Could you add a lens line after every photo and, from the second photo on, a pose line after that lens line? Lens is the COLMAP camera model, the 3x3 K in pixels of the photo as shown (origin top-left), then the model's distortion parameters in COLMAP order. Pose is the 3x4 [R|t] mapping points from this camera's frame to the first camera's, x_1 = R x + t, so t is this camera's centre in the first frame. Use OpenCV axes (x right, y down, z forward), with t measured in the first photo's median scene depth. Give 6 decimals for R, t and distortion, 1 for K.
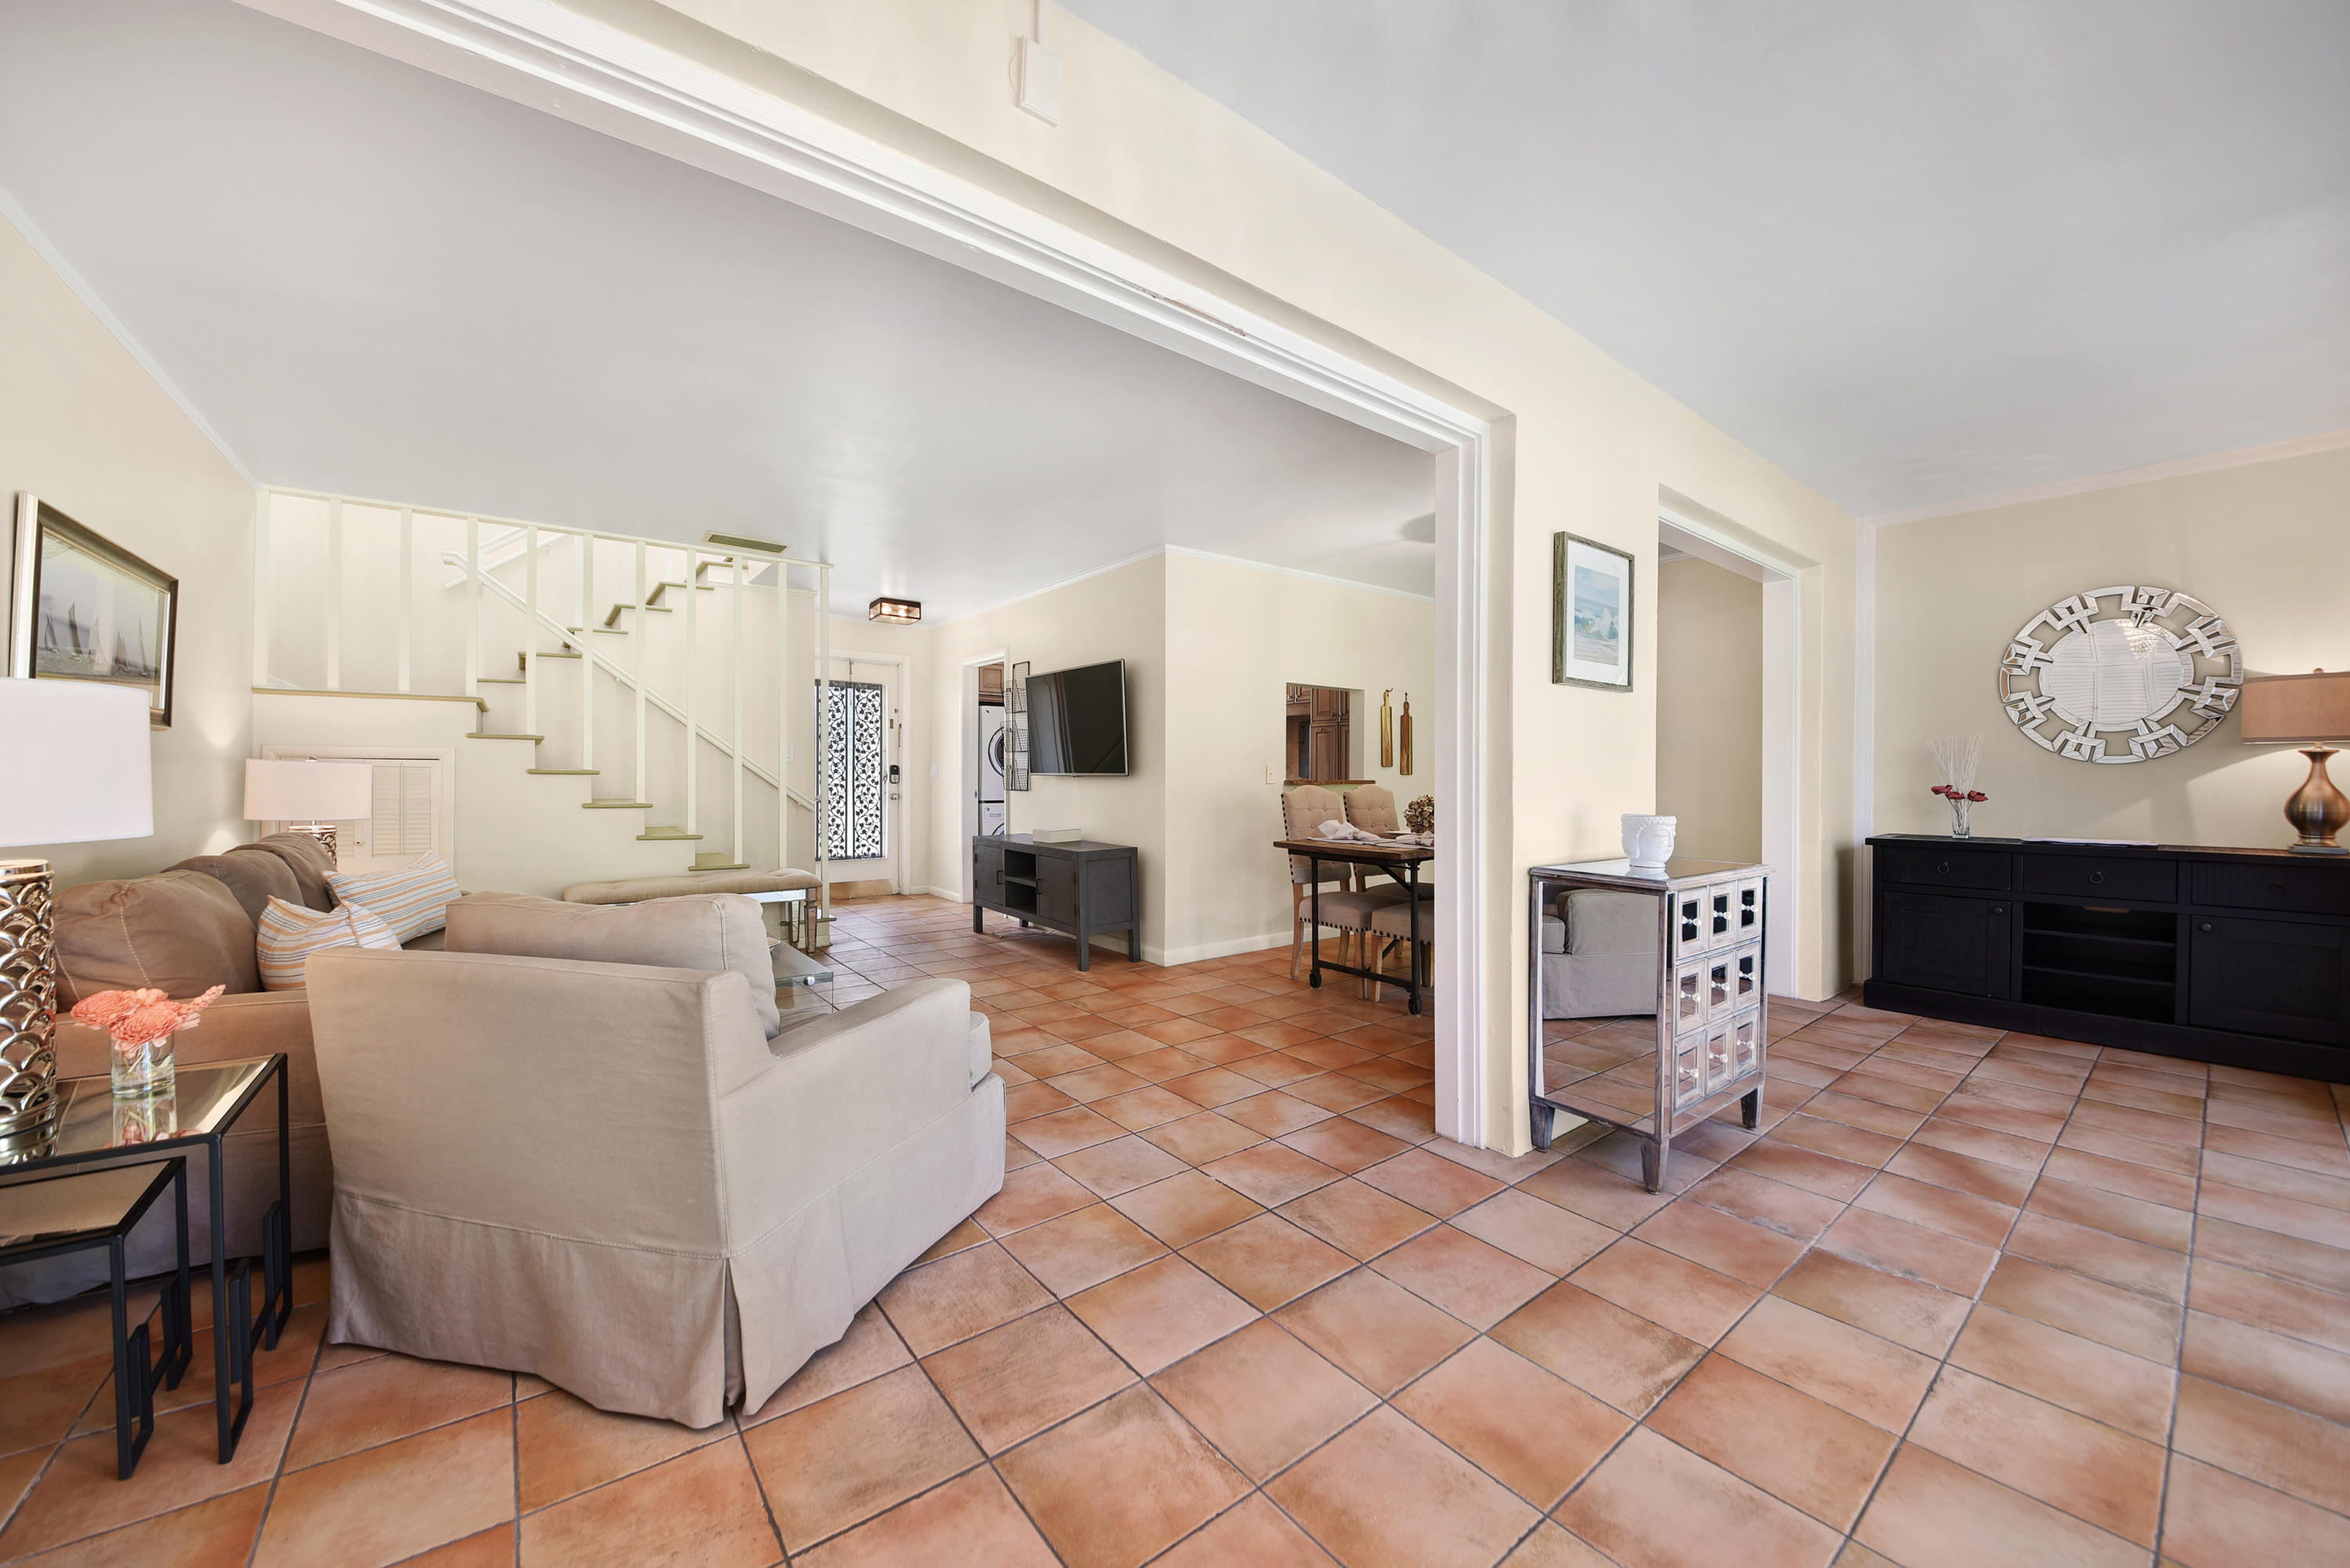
lens RADIAL K [[856.6, 0, 1175.0], [0, 856.6, 784.0], [0, 0, 1]] dist [0.000233, 0.000022]
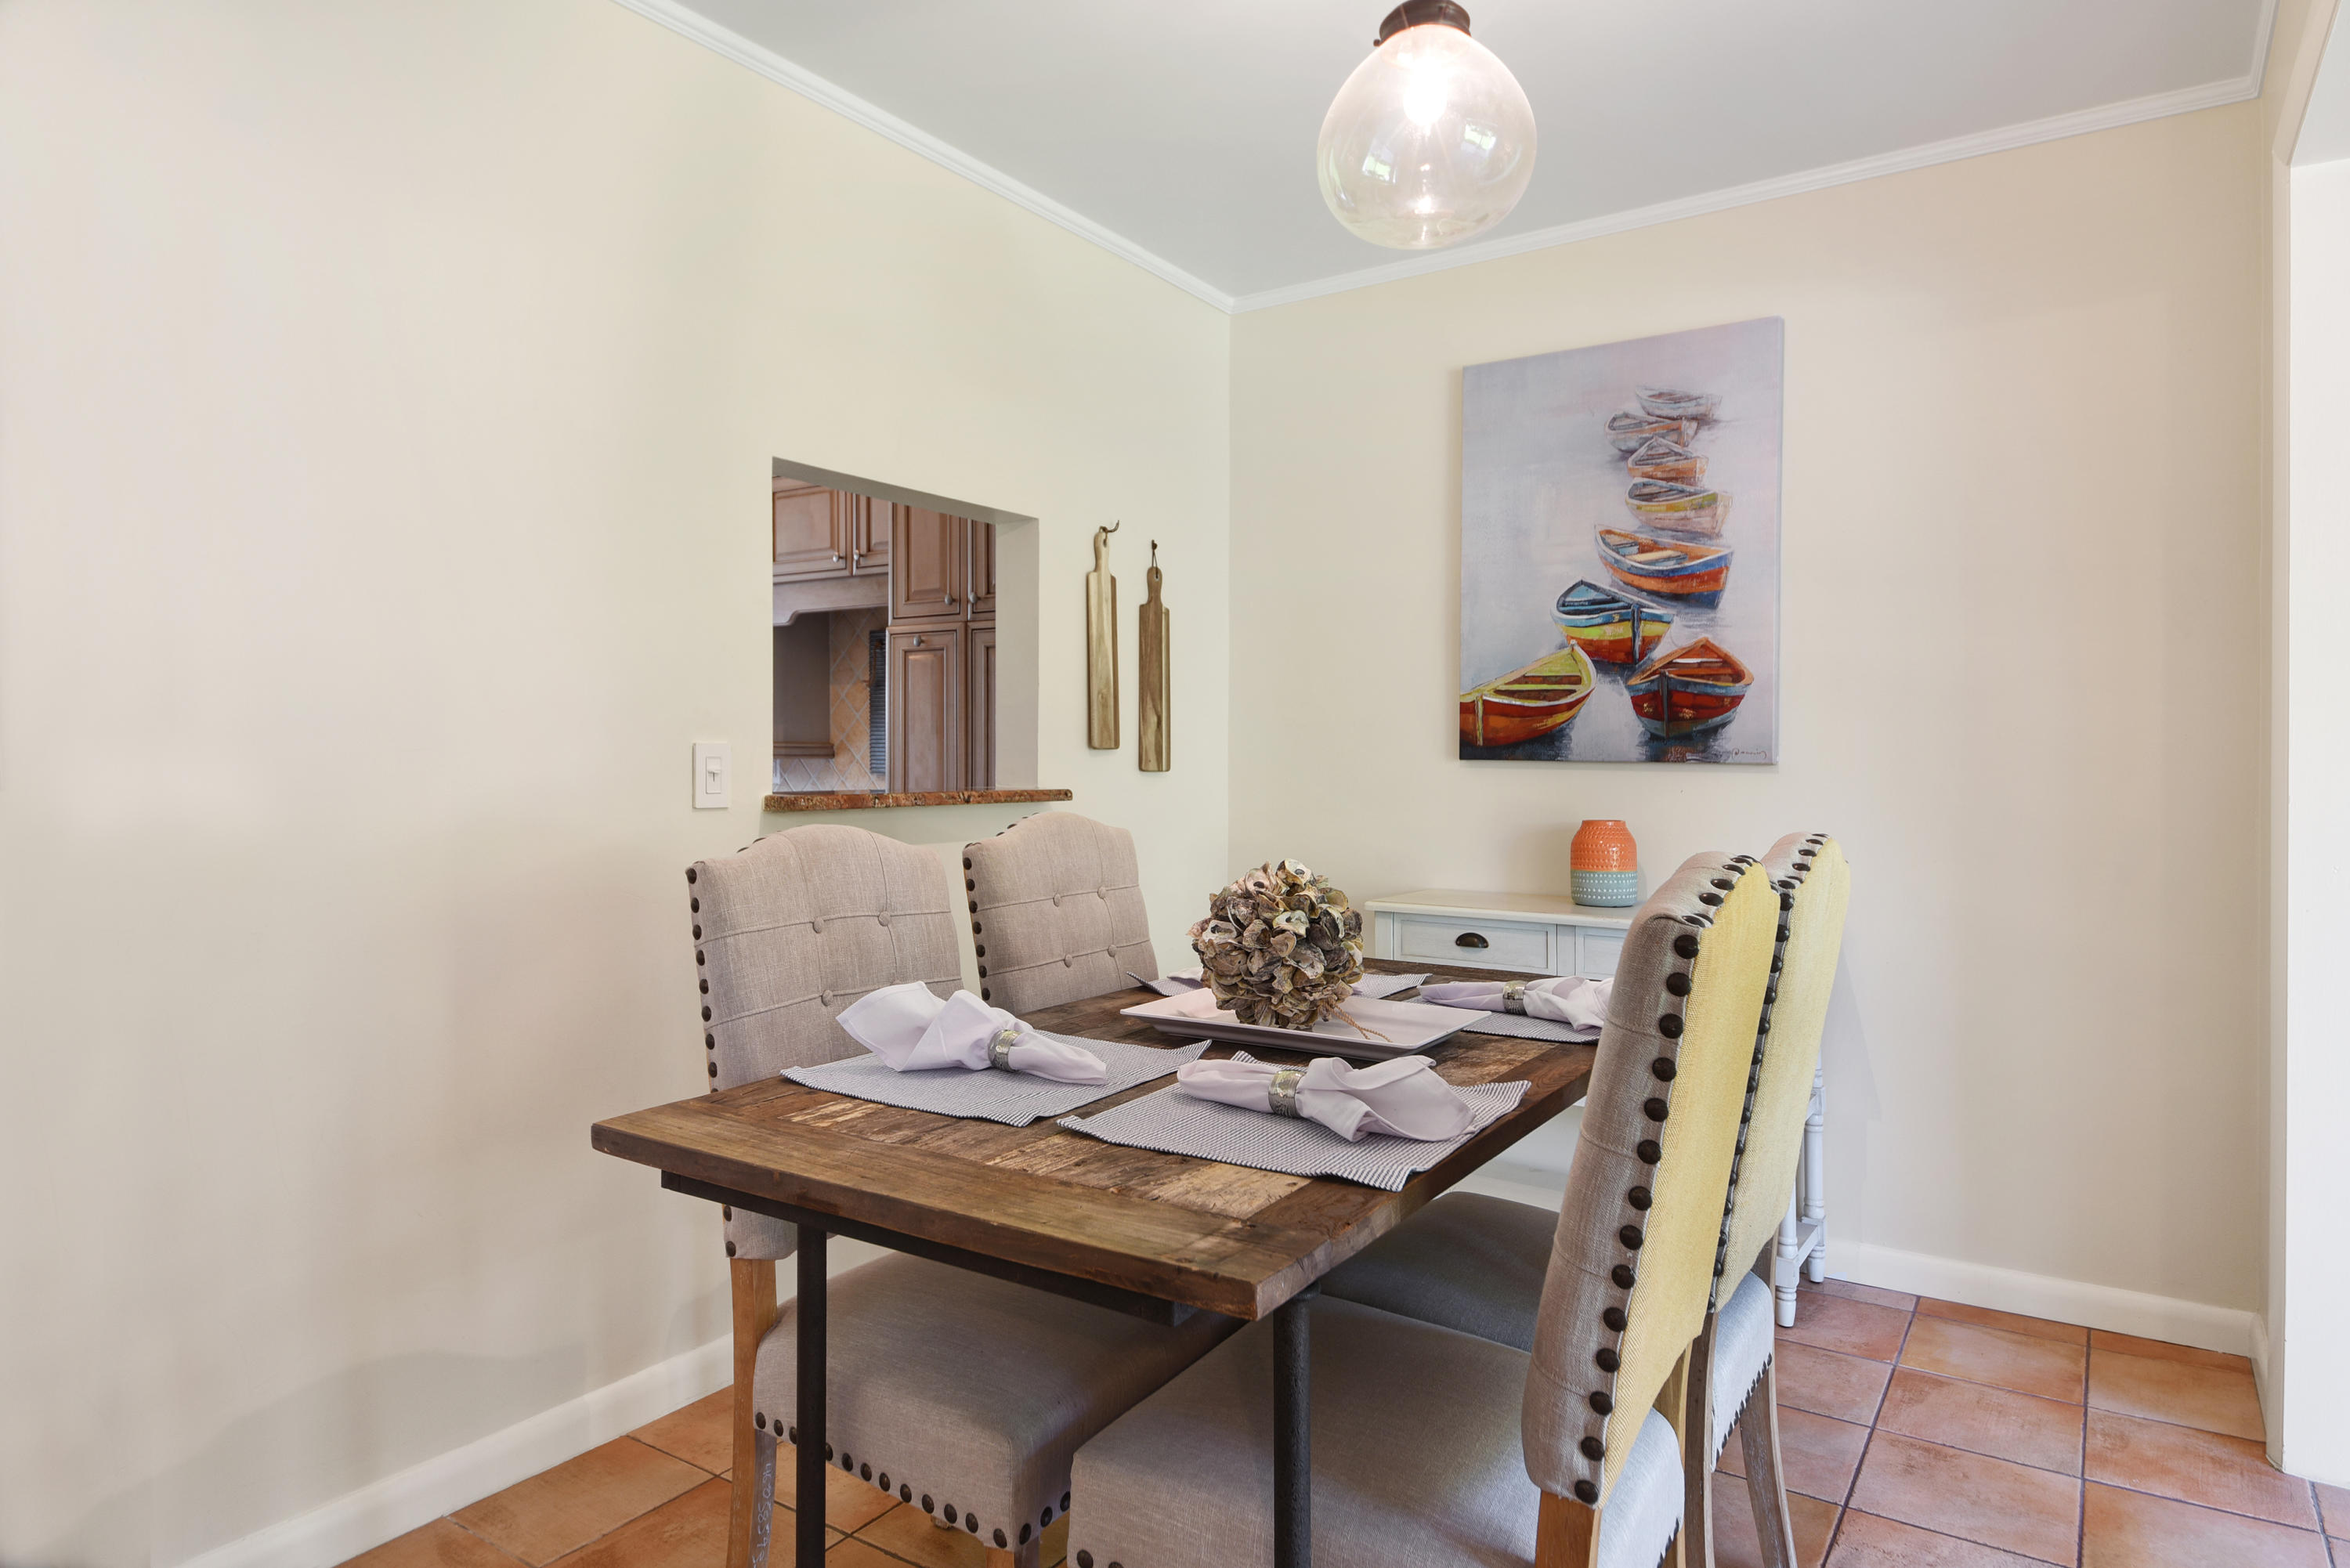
lens RADIAL K [[1393.6, 0, 1178.9], [0, 1393.6, 772.2], [0, 0, 1]] dist [0.001171, 0.000139]
pose [[0.949966, 0.000180, 0.312355, 0.101635], [-0.000061, 1.000000, -0.000391, -0.010572], [-0.312355, 0.000352, 0.949966, 0.460005]]
